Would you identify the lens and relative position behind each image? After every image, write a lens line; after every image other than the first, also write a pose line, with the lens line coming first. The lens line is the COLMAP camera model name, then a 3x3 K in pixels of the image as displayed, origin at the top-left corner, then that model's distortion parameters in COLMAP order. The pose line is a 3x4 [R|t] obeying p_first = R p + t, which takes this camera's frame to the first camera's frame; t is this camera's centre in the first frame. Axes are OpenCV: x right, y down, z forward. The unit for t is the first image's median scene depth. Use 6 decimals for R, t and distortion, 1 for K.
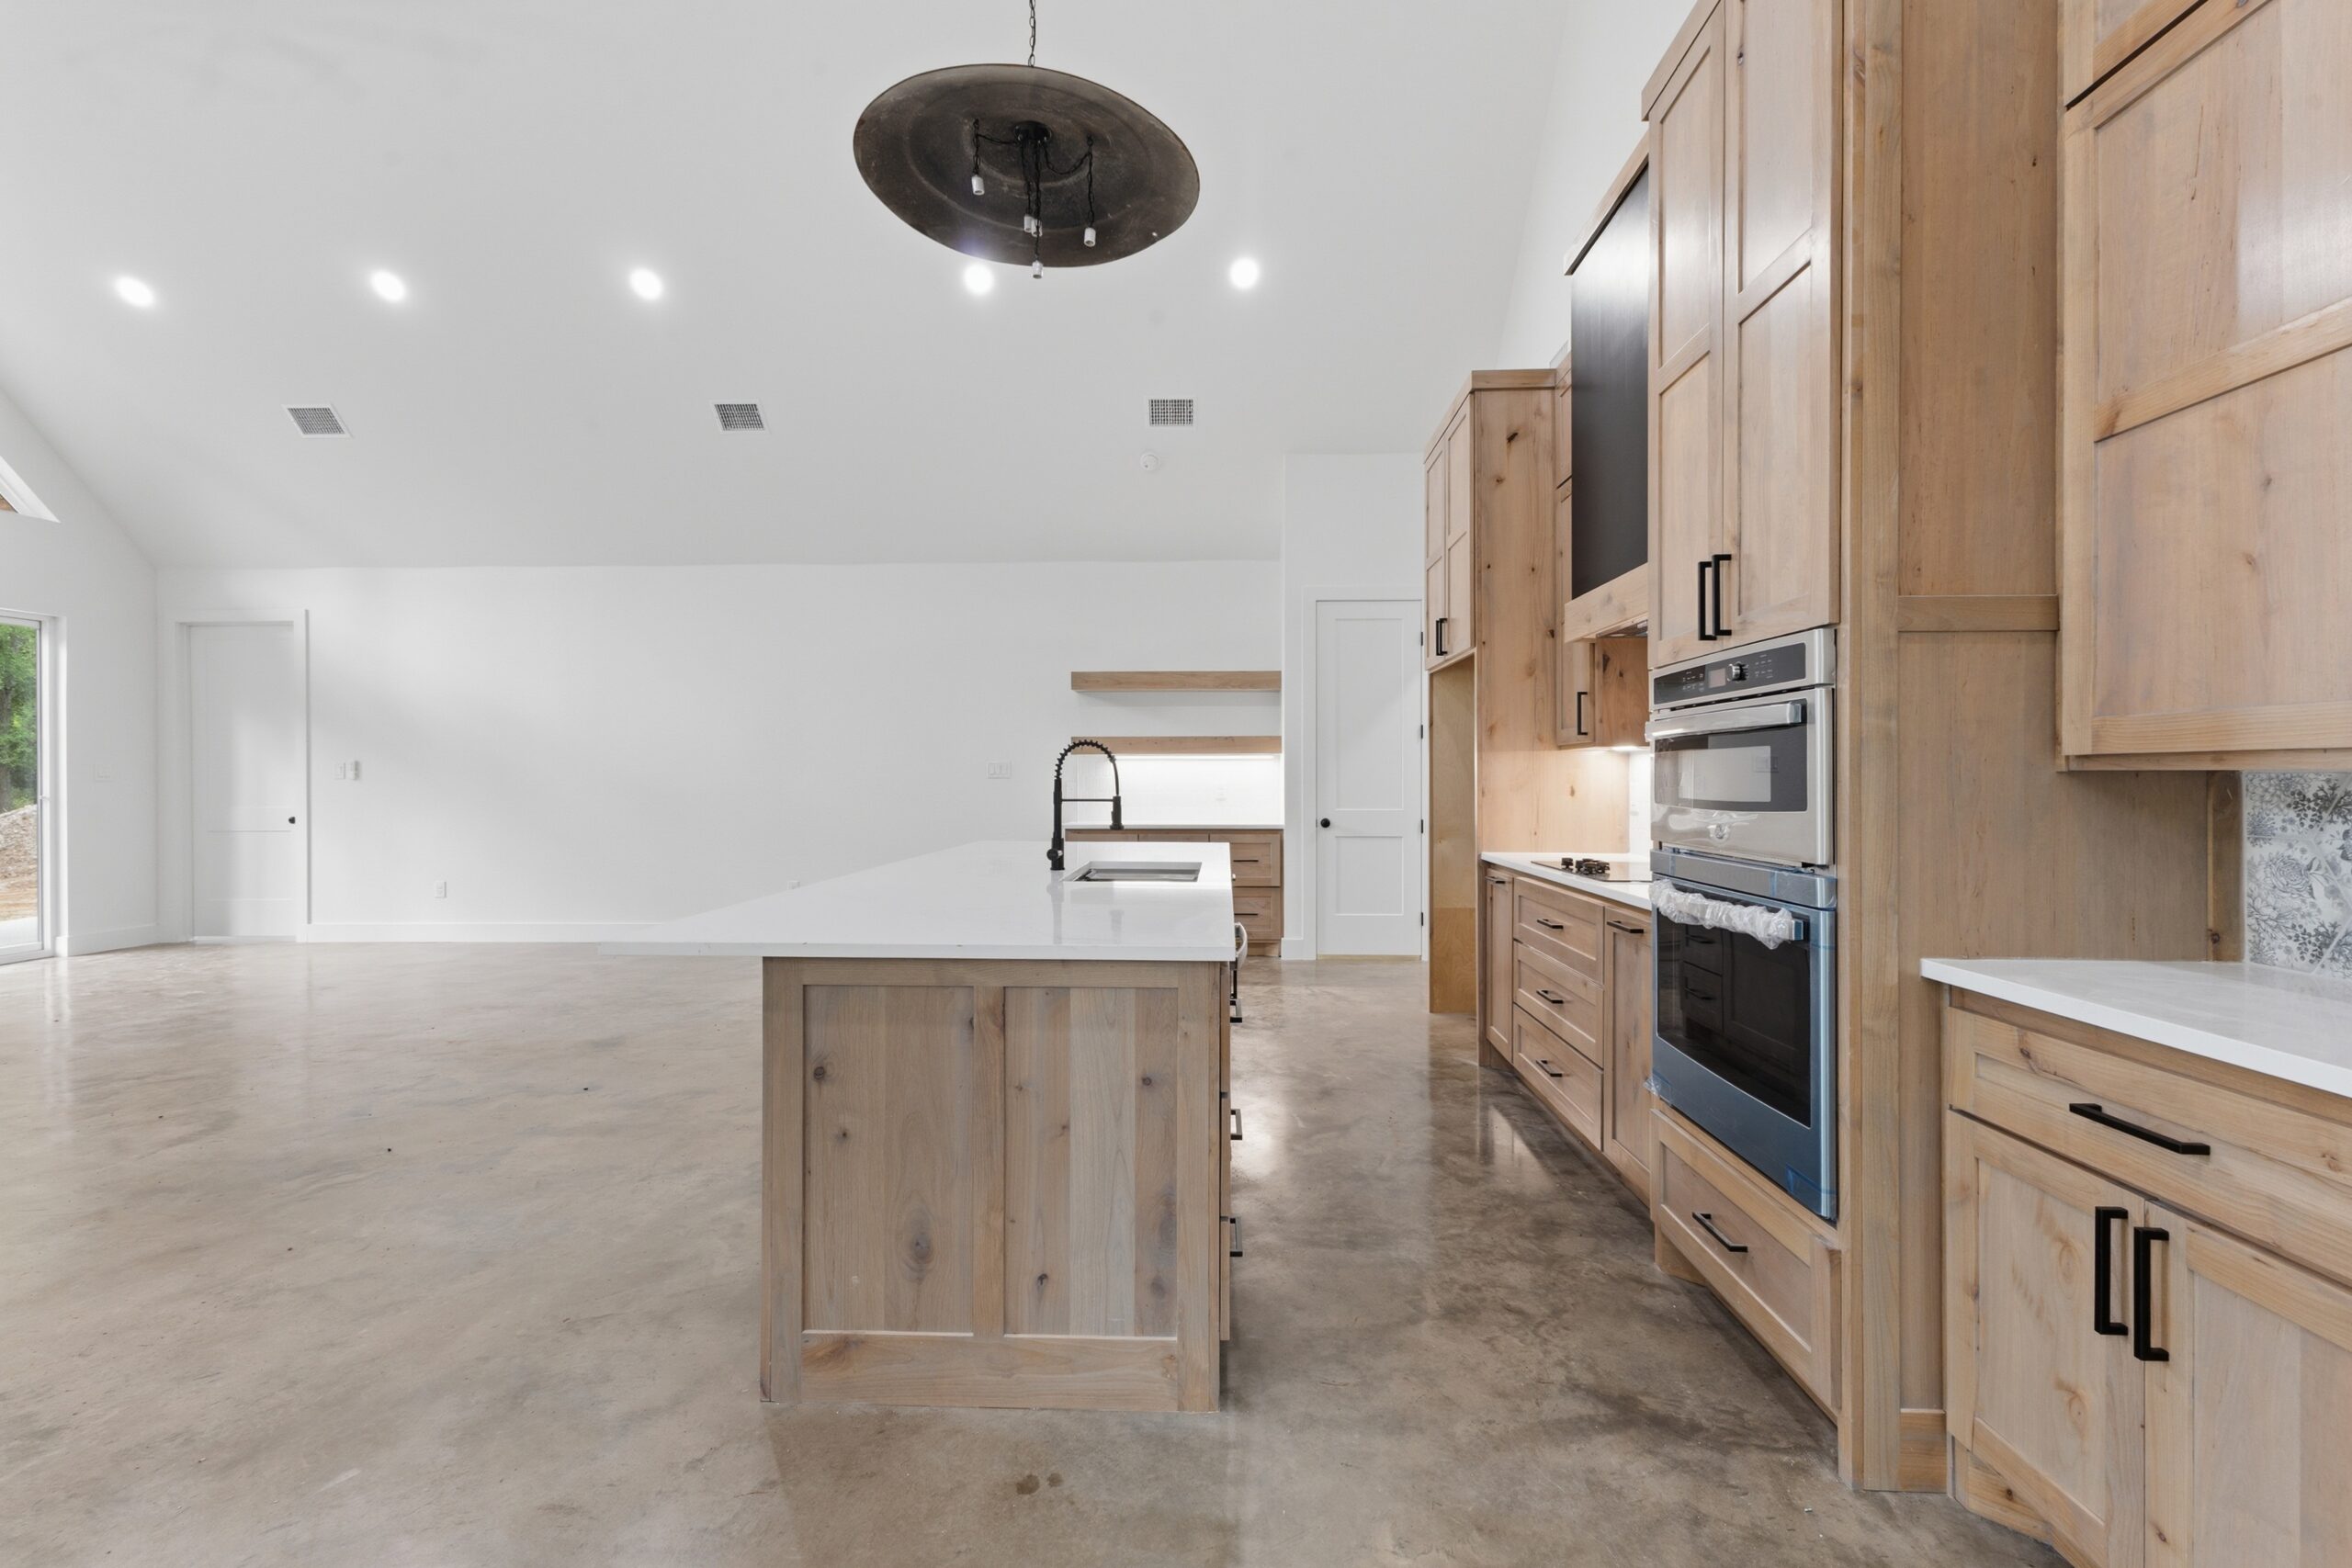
lens RADIAL K [[1016.1, 0, 1178.6], [0, 1016.1, 776.1], [0, 0, 1]] dist [0.012843, -0.003073]
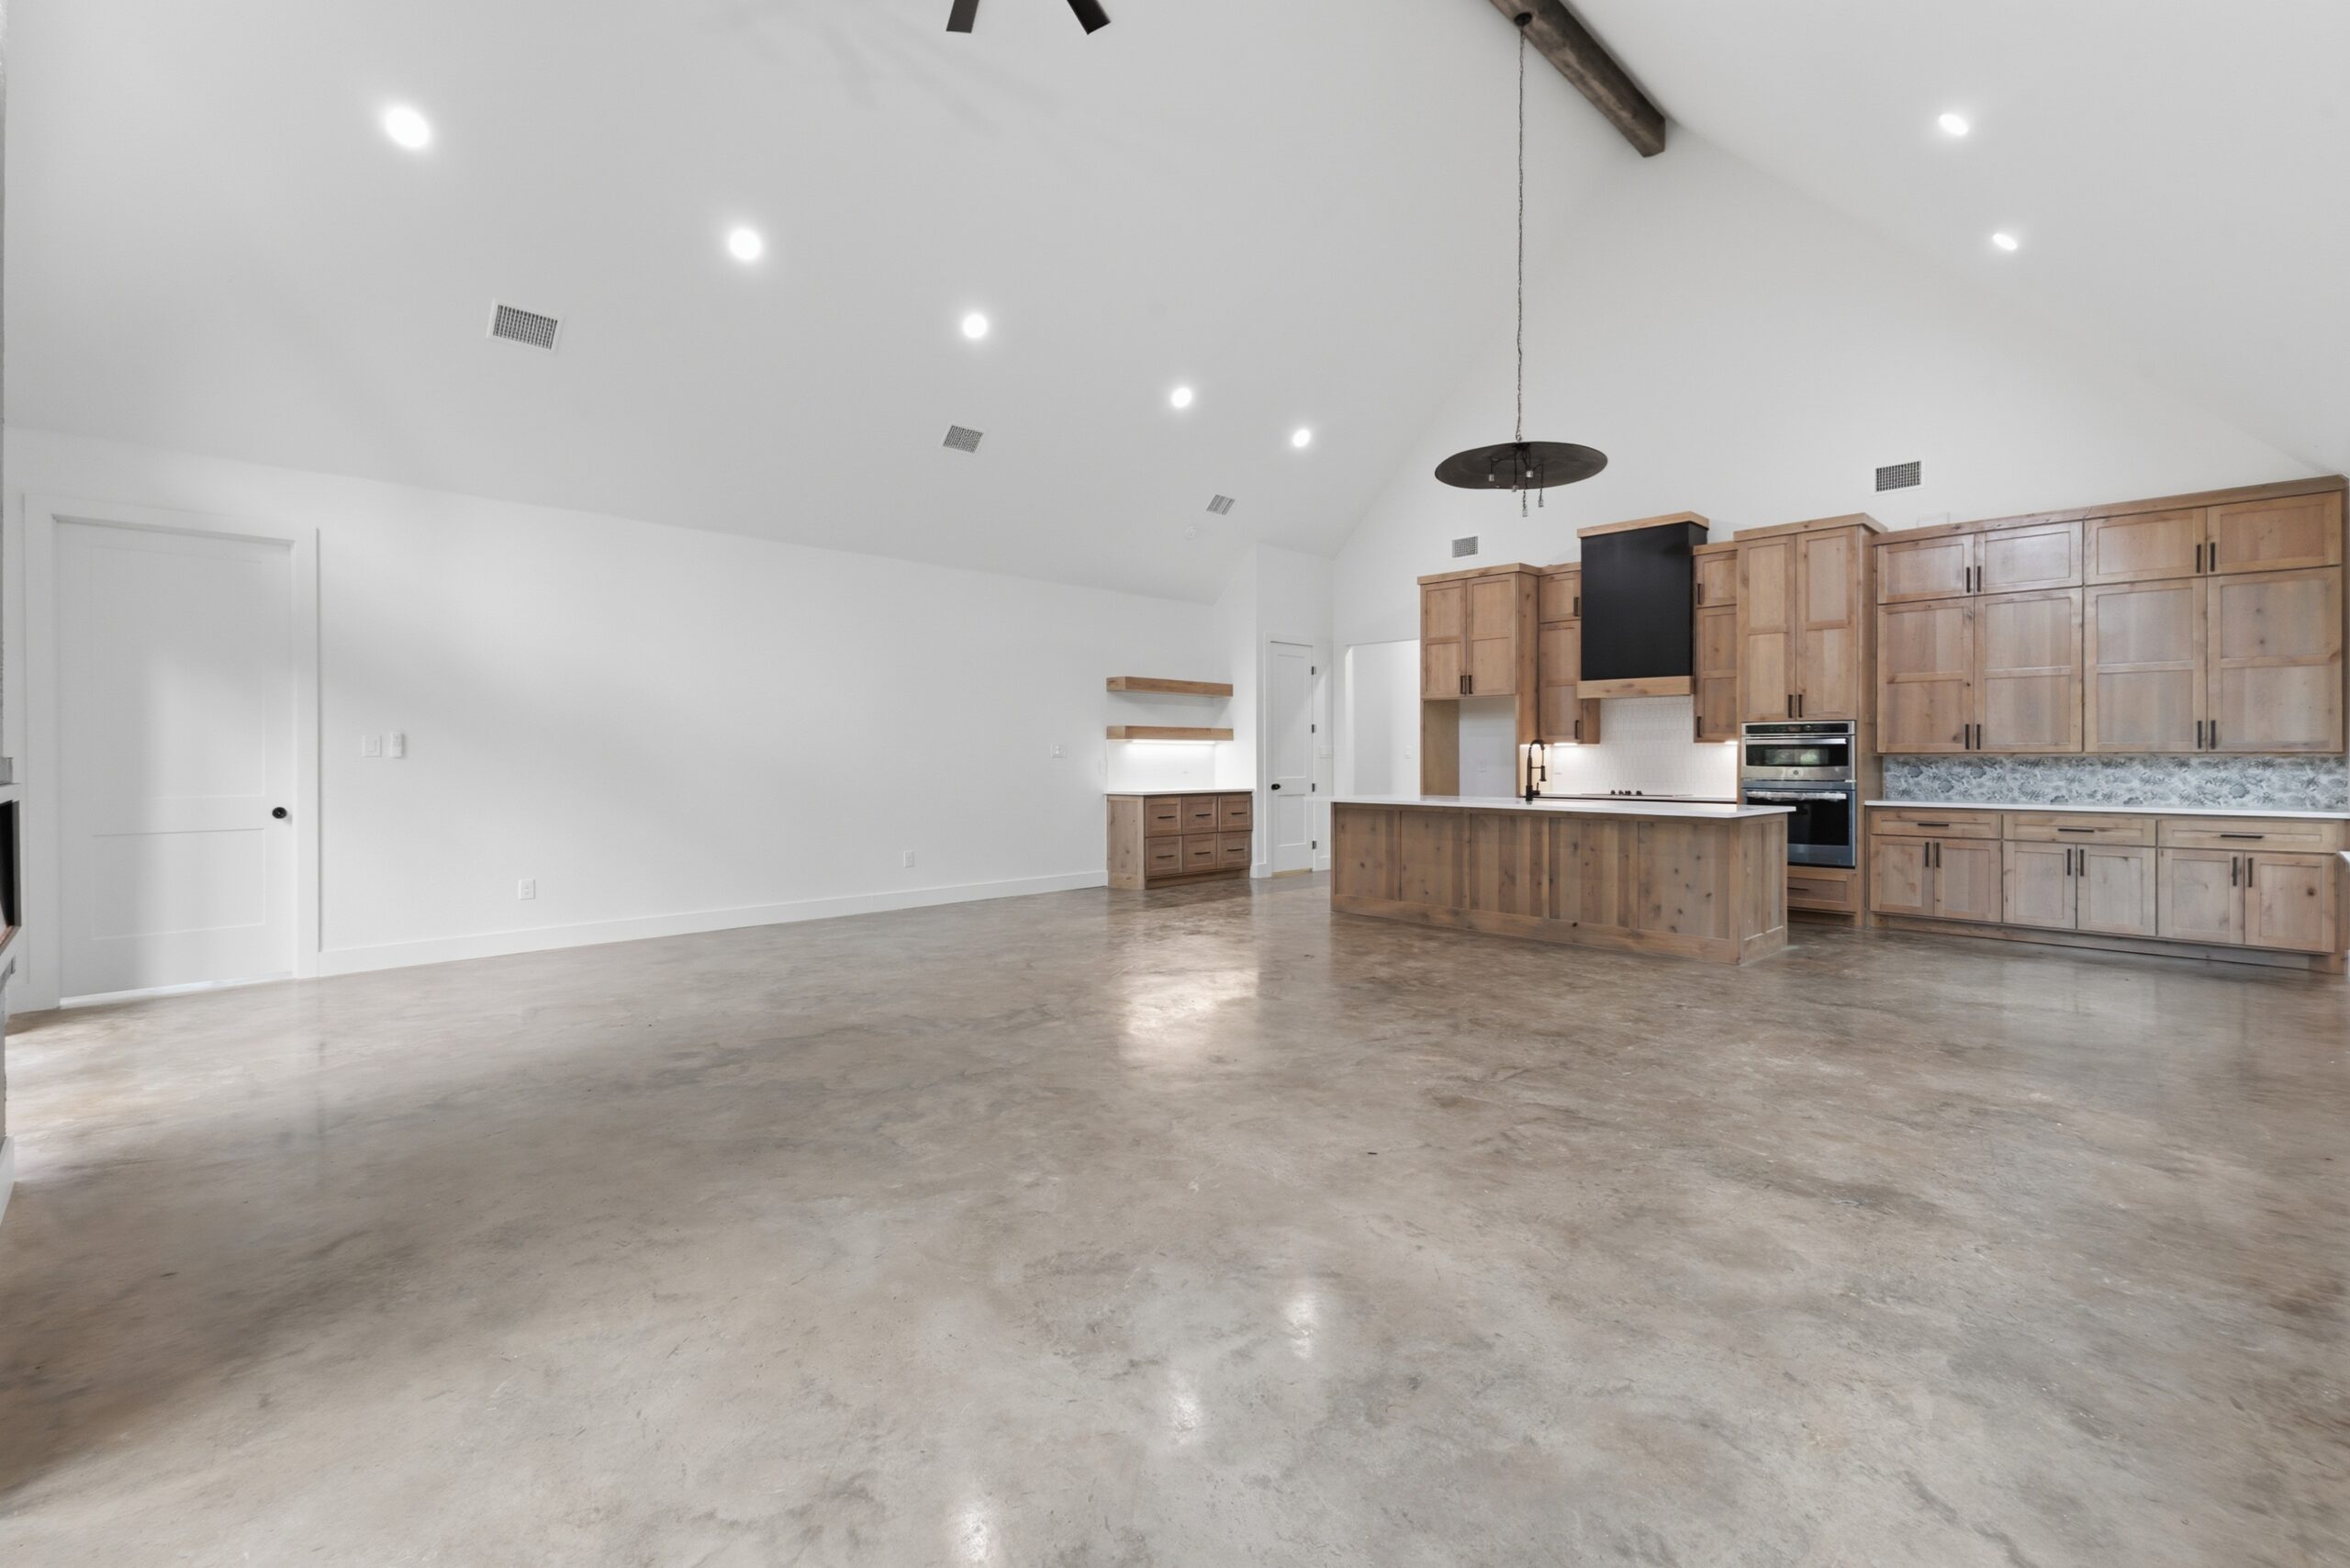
lens RADIAL K [[1015.4, 0, 1184.5], [0, 1015.4, 756.4], [0, 0, 1]] dist [0.012843, -0.003073]
pose [[0.684677, 0.001668, 0.728845, -3.025246], [-0.002225, 0.999998, -0.000198, 0.003025], [-0.728843, -0.001486, 0.684679, 0.121396]]
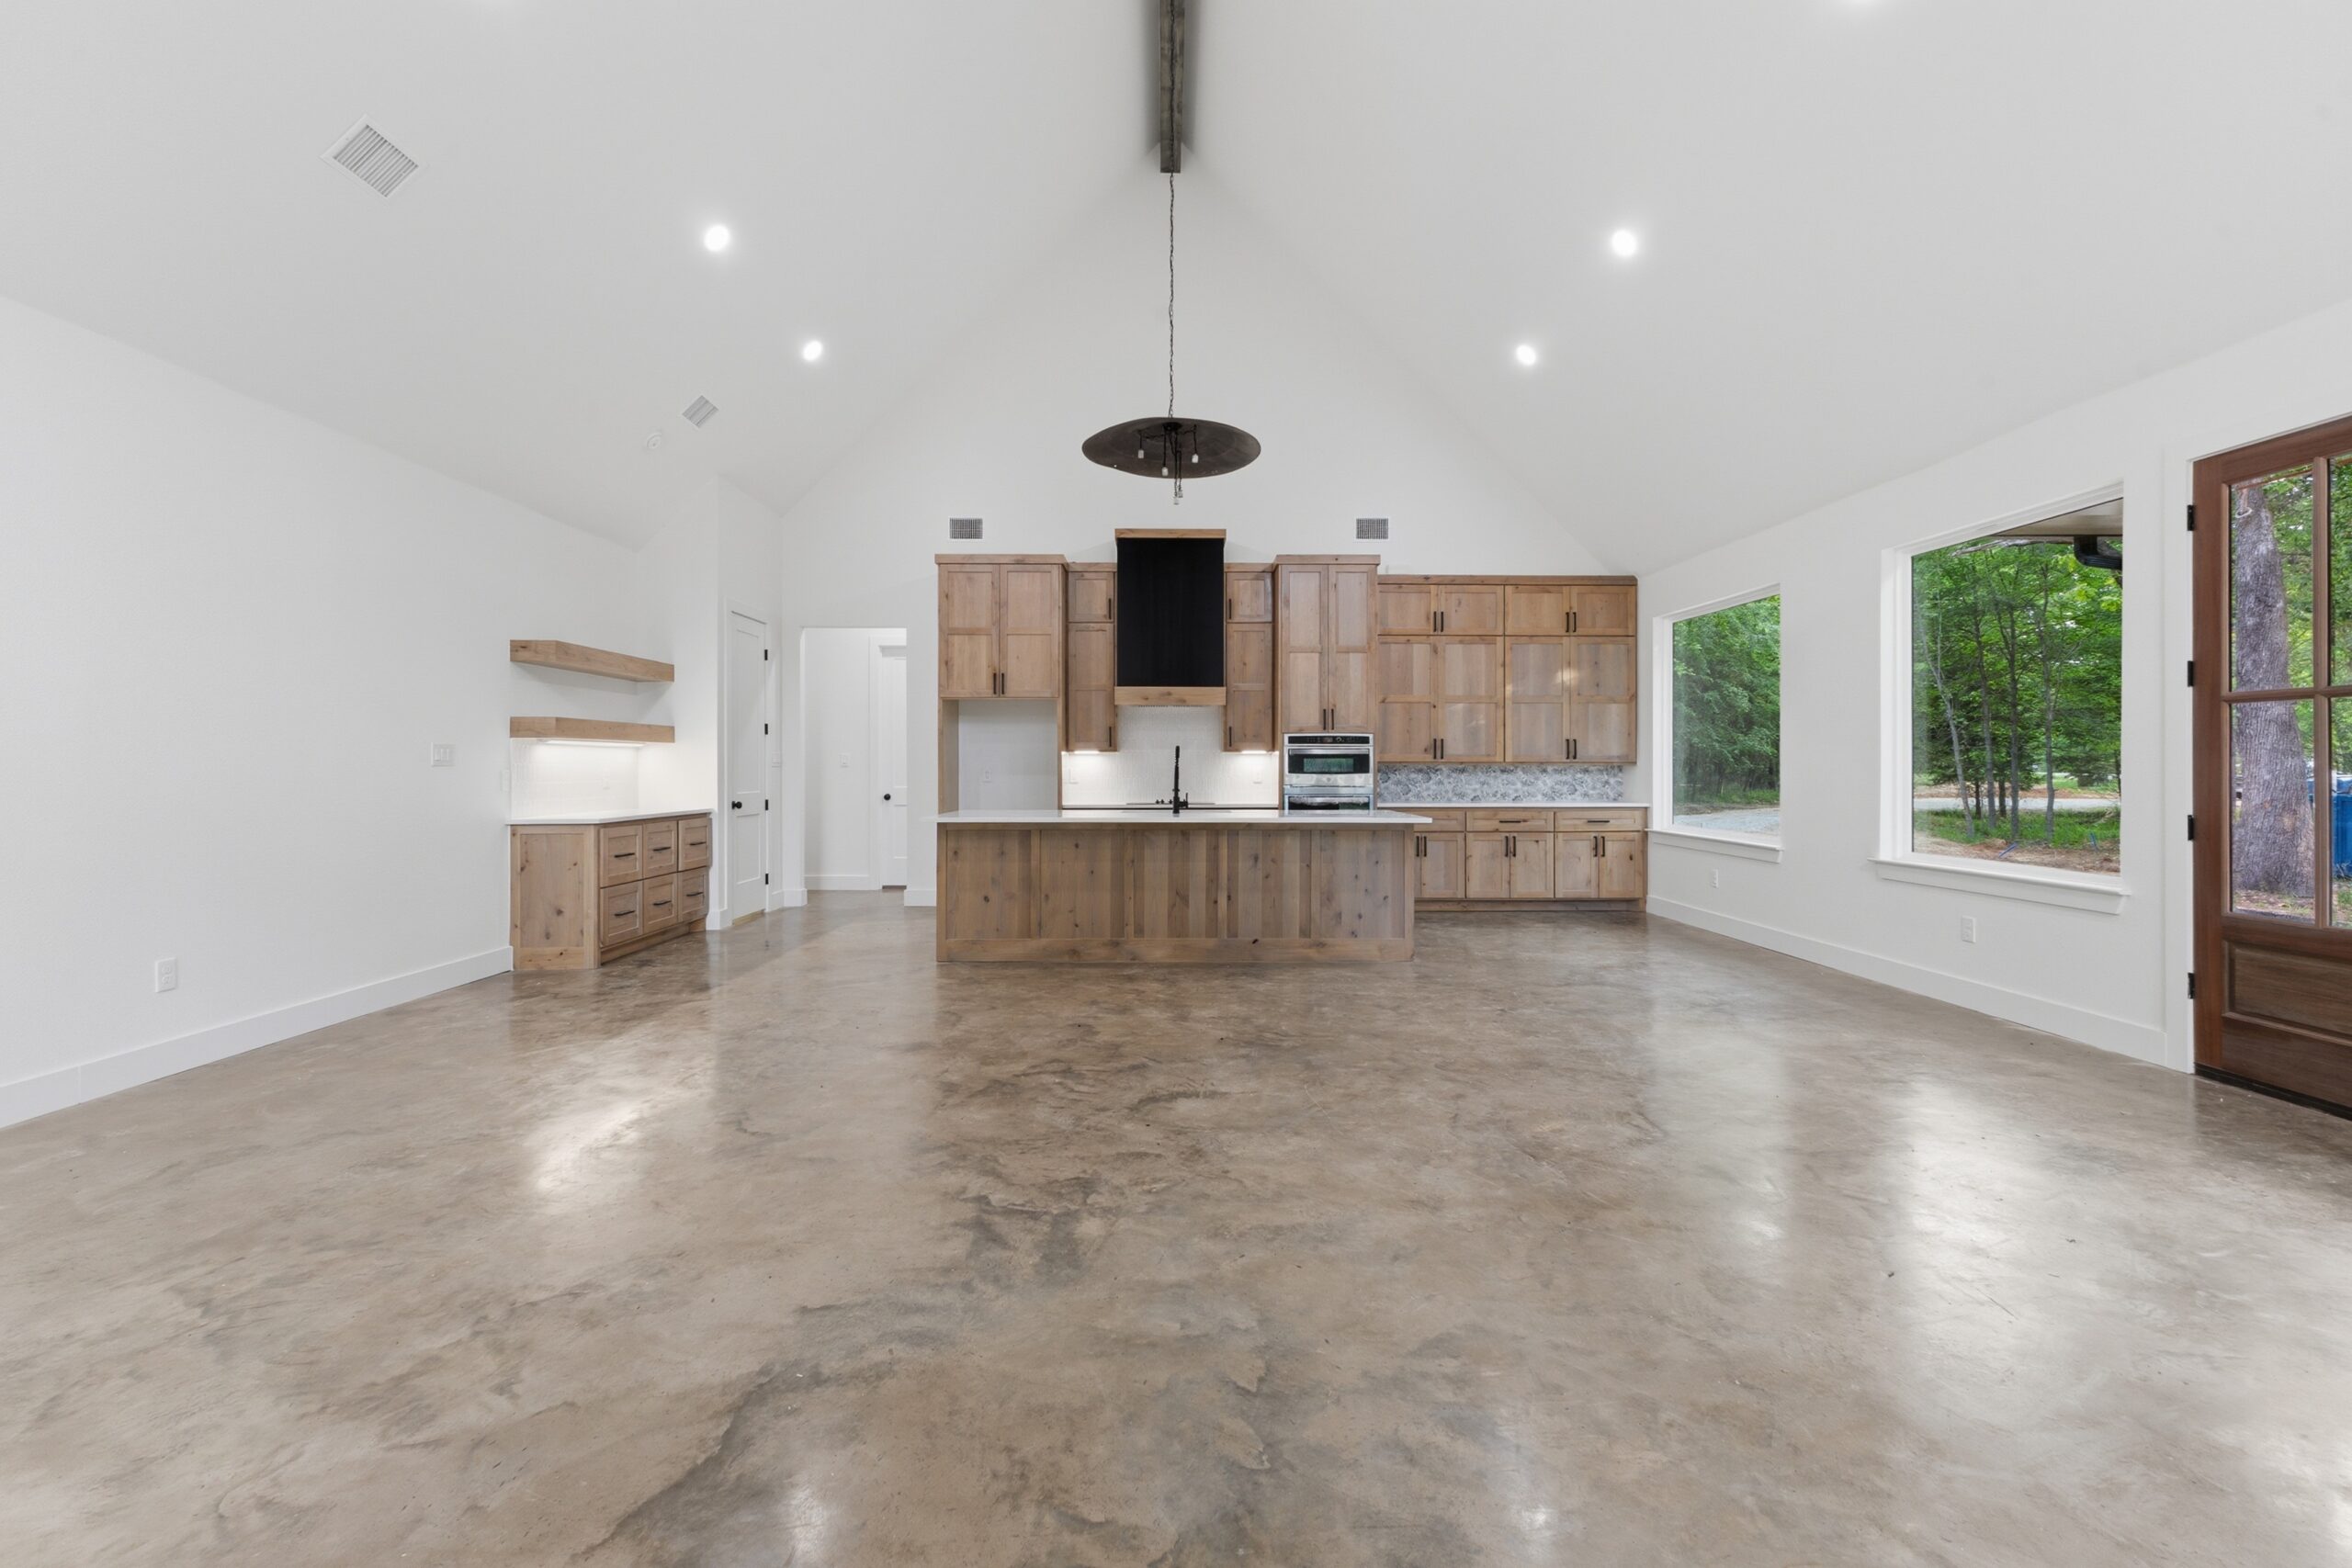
lens RADIAL K [[1016.1, 0, 1158.9], [0, 1016.1, 761.0], [0, 0, 1]] dist [0.012843, -0.003073]
pose [[-0.033563, 0.005772, 0.999420, -2.910503], [-0.001826, 0.999981, -0.005836, 0.006429], [-0.999435, -0.002021, -0.033552, 1.561569]]
